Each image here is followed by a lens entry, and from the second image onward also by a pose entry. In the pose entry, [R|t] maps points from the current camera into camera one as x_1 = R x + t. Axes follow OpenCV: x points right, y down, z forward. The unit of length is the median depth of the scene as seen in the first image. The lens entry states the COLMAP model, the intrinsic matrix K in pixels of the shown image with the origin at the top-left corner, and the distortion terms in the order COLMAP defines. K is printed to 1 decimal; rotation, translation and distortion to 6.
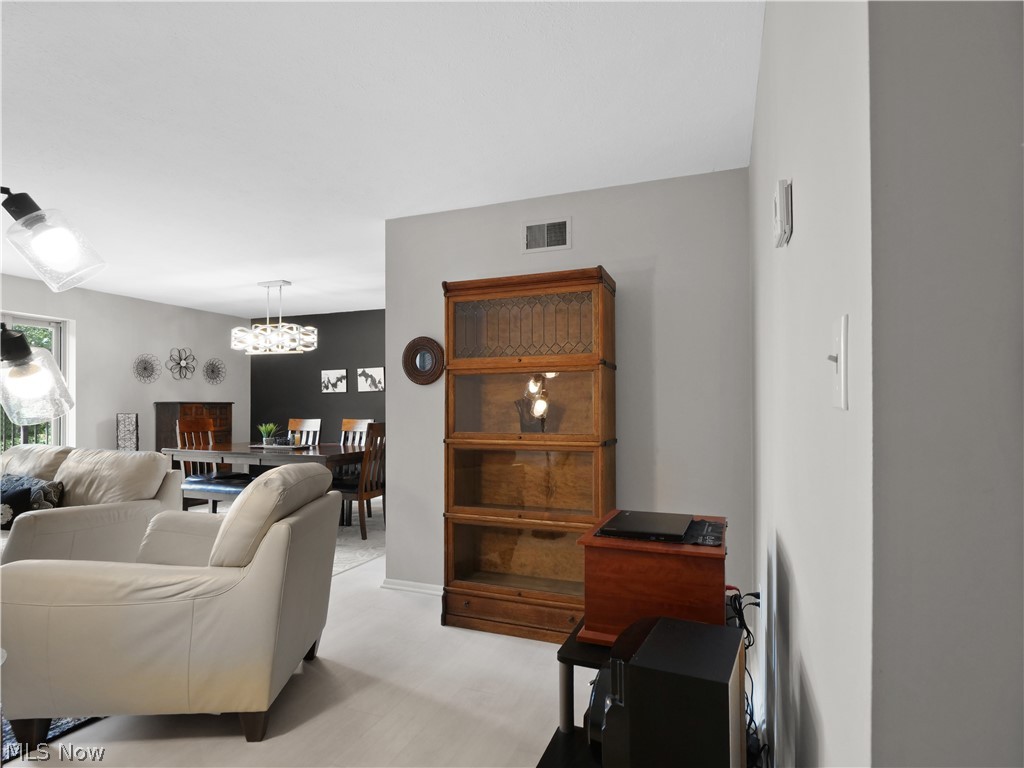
lens RADIAL K [[548.2, 0, 512.0], [0, 548.2, 384.0], [0, 0, 1]] dist [0.000186, 0.000065]
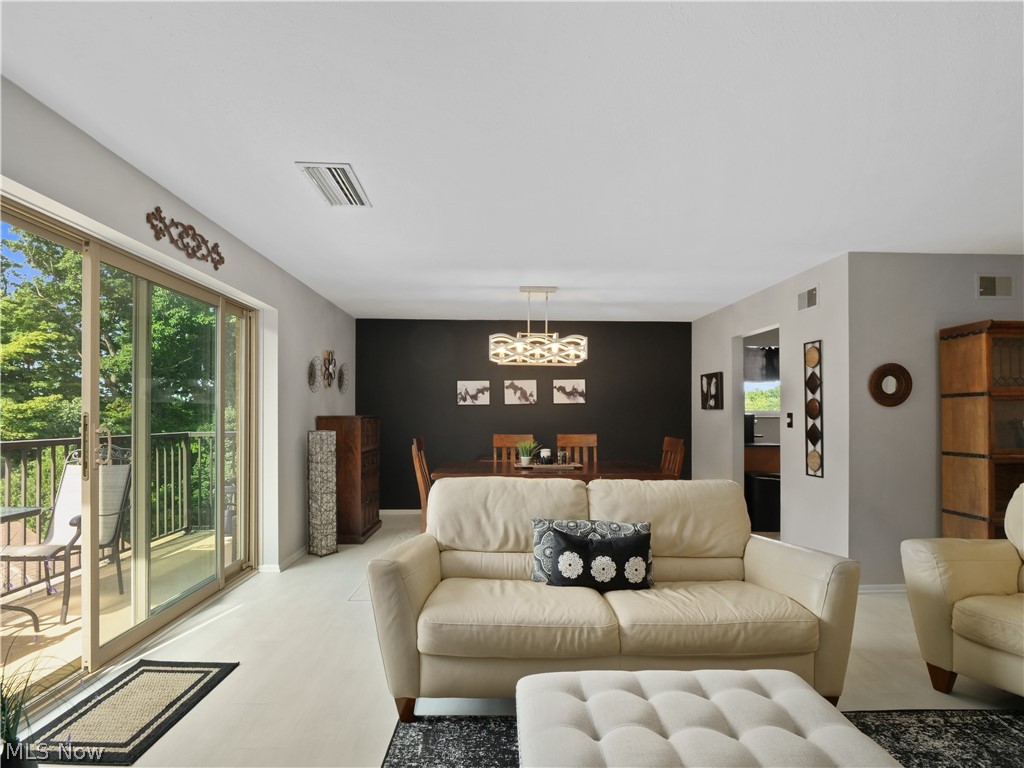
lens RADIAL K [[511.6, 0, 514.8], [0, 511.6, 400.8], [0, 0, 1]] dist [-0.012623, 0.000864]
pose [[0.916290, 0.014827, 0.400240, -0.627773], [-0.020413, 0.999745, 0.009697, -0.001313], [-0.399994, -0.017055, 0.916359, 0.173493]]
